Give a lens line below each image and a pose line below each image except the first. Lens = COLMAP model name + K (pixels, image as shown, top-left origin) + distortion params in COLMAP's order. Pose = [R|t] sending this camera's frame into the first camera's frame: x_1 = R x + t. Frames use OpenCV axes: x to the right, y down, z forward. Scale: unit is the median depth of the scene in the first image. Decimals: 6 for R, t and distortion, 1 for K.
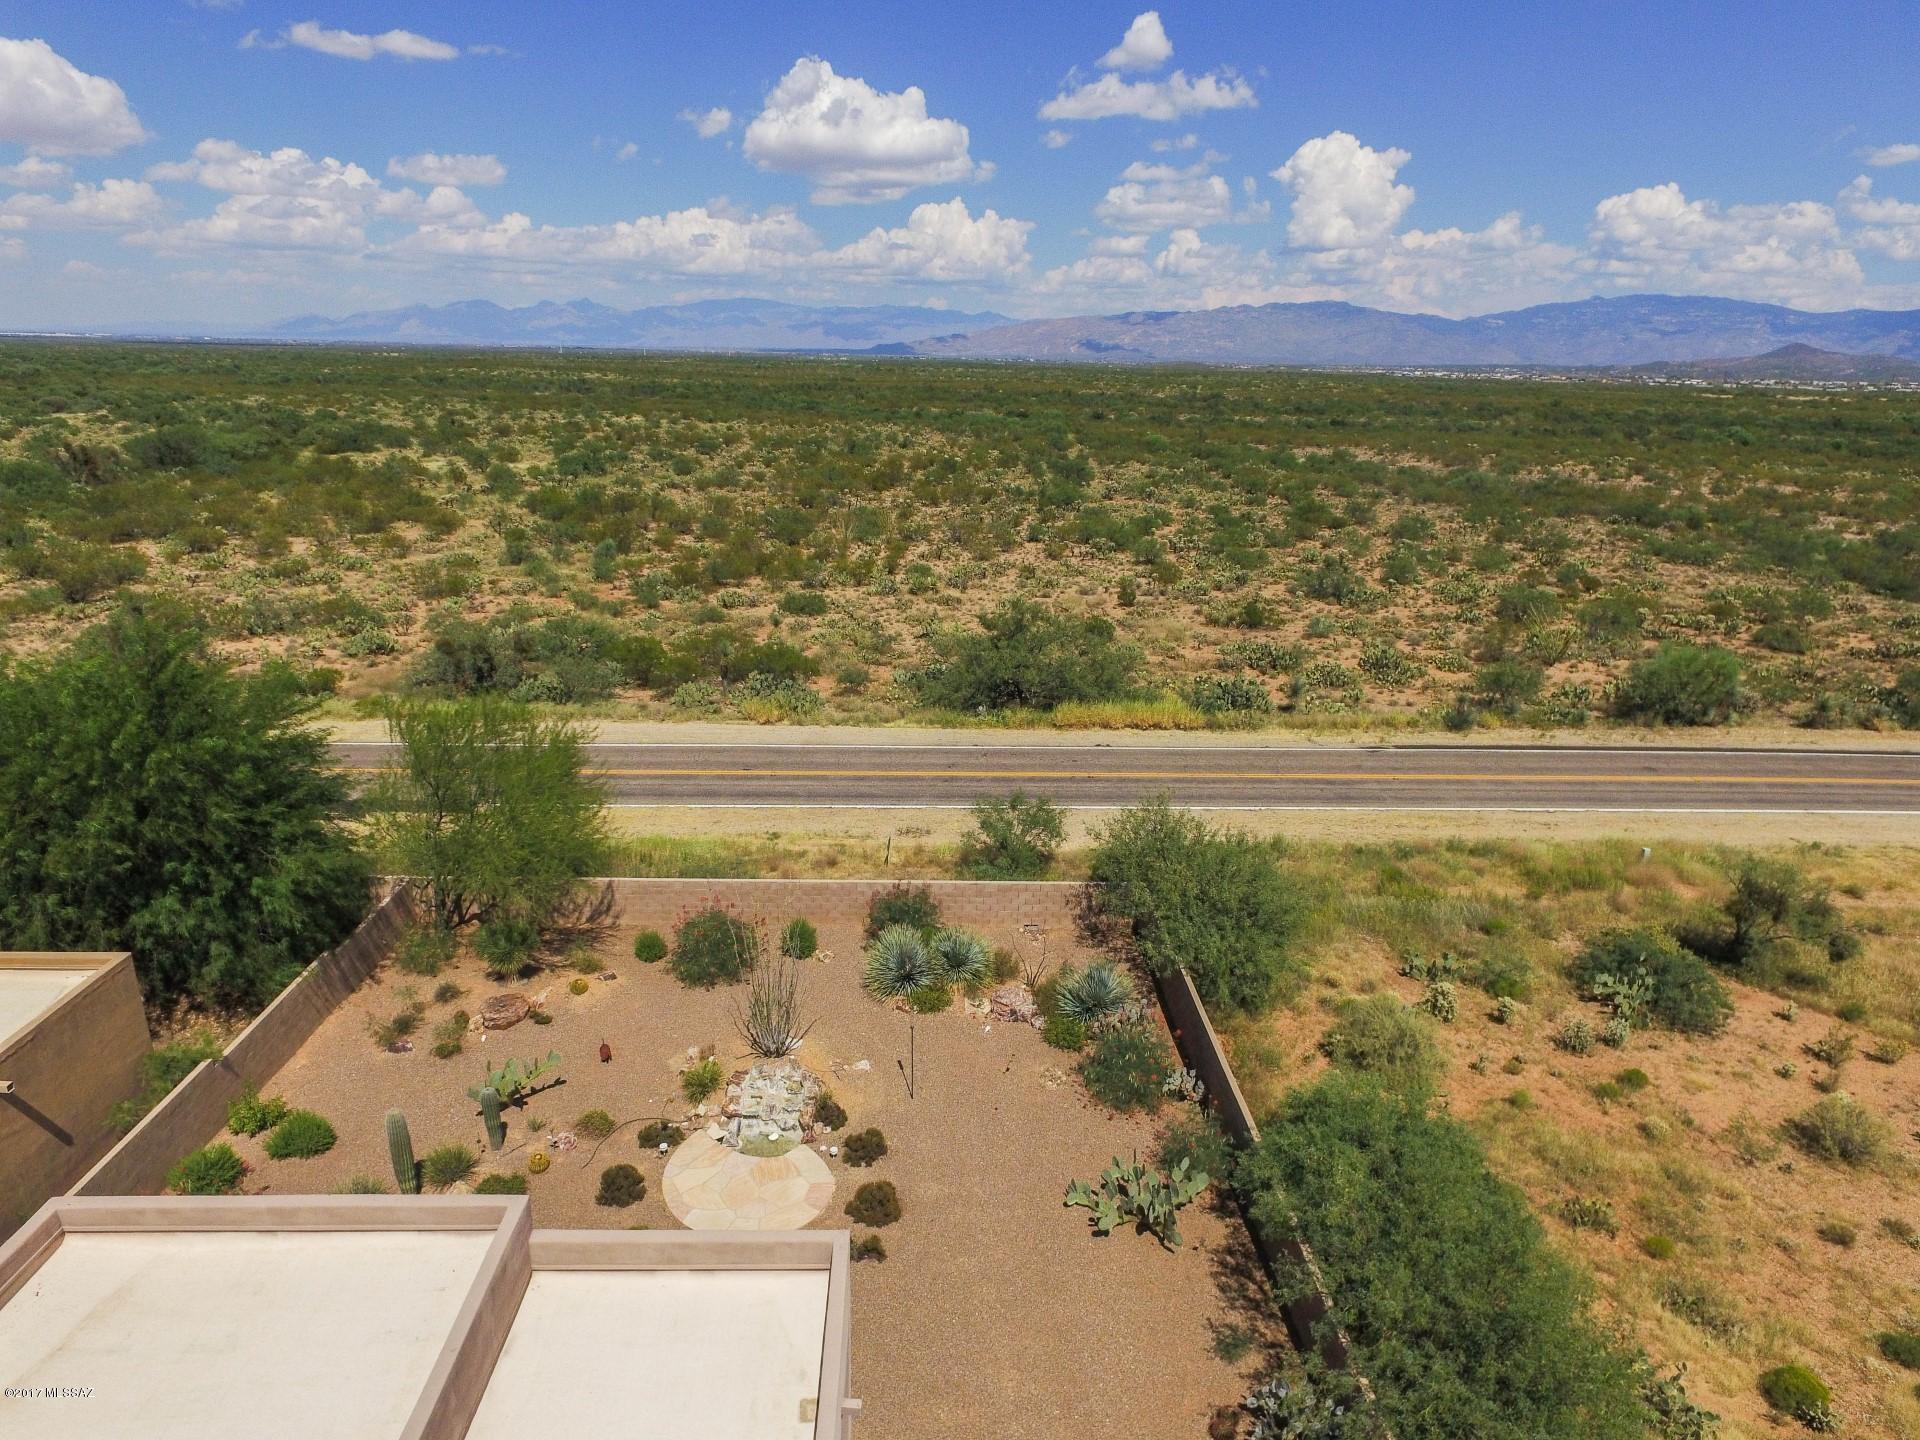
lens RADIAL K [[1117.8, 0, 958.5], [0, 1117.8, 722.3], [0, 0, 1]] dist [-0.011484, 0.015119]
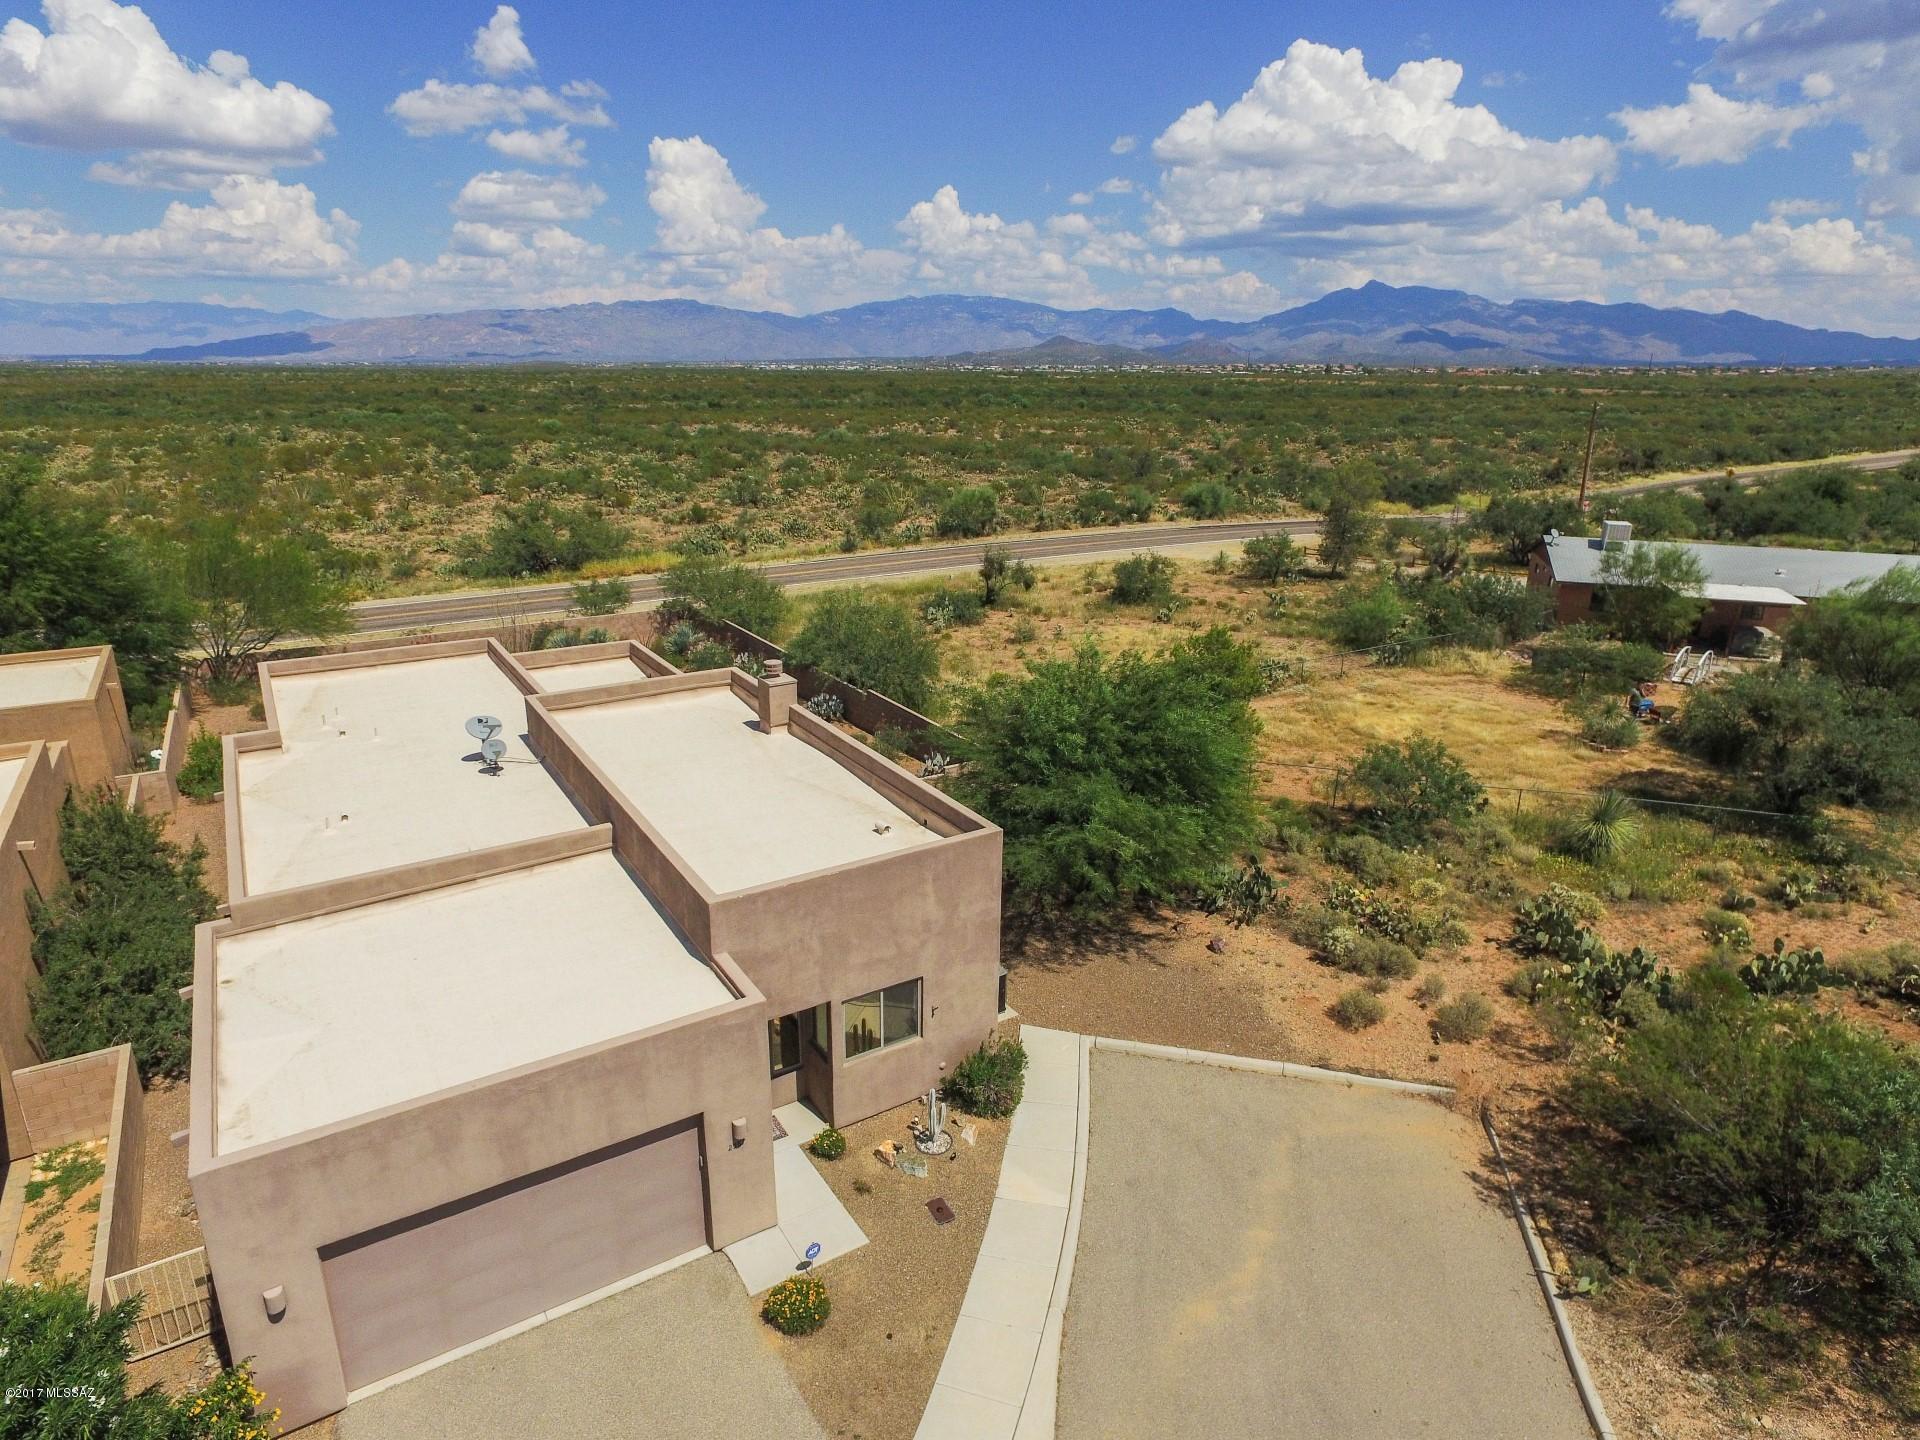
lens RADIAL K [[1117.8, 0, 958.5], [0, 1117.8, 722.3], [0, 0, 1]] dist [-0.011484, 0.015119]
pose [[0.861777, -0.174692, 0.476260, -0.208081], [0.173906, 0.983681, 0.046135, 0.200101], [-0.476547, 0.043066, 0.878093, -0.438825]]
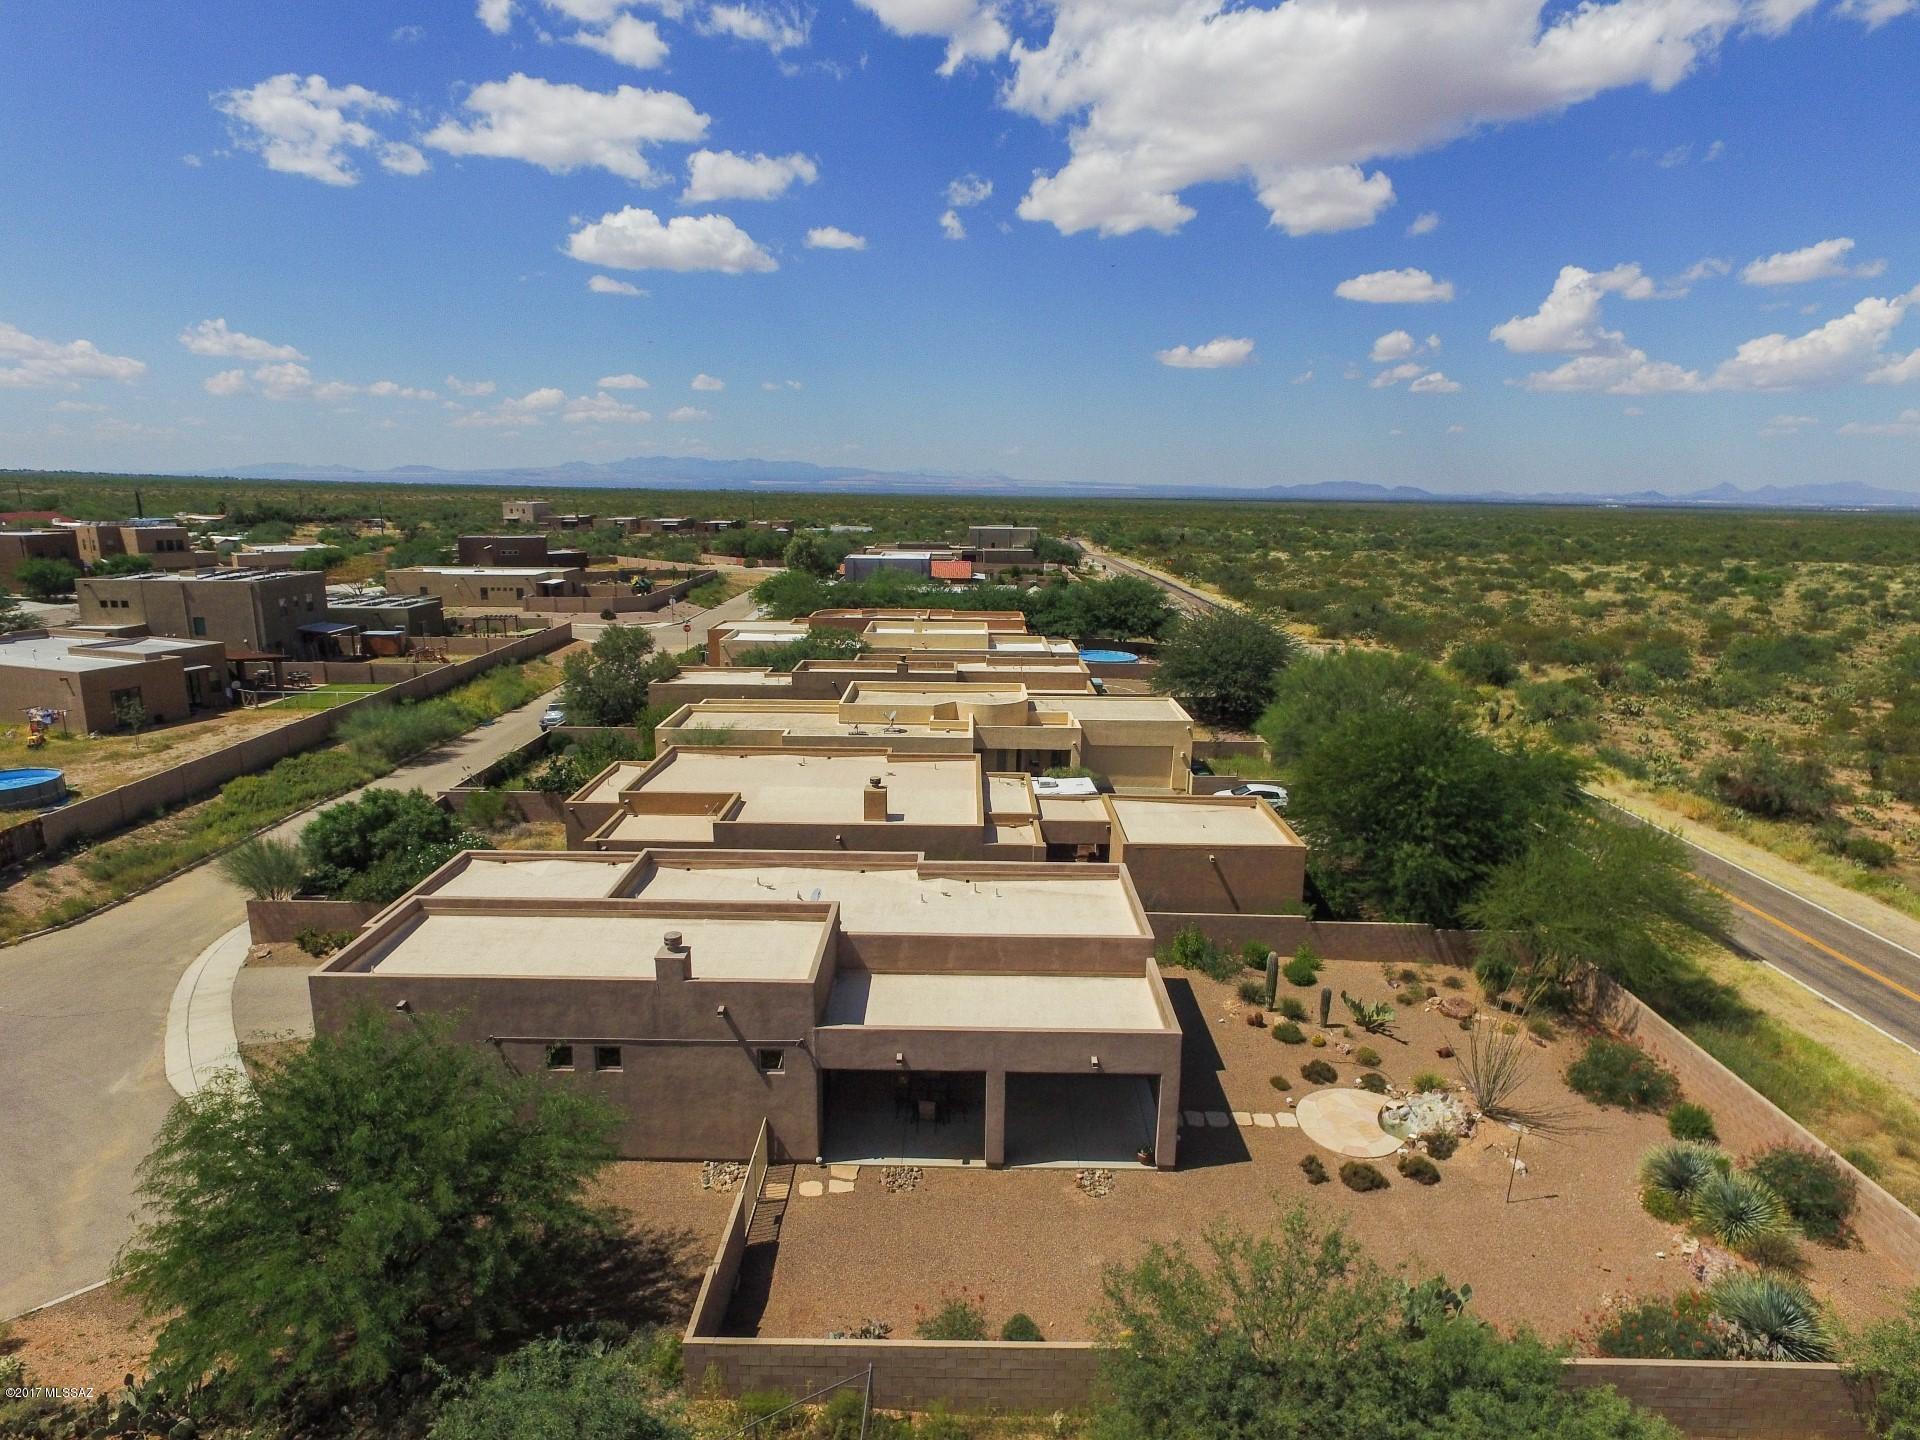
lens RADIAL K [[1117.8, 0, 958.5], [0, 1117.8, 722.3], [0, 0, 1]] dist [-0.011484, 0.015119]
pose [[-0.044550, 0.185699, -0.981596, 0.485837], [-0.332119, 0.923931, 0.189864, -0.066937], [0.942185, 0.334465, 0.020513, 0.146540]]
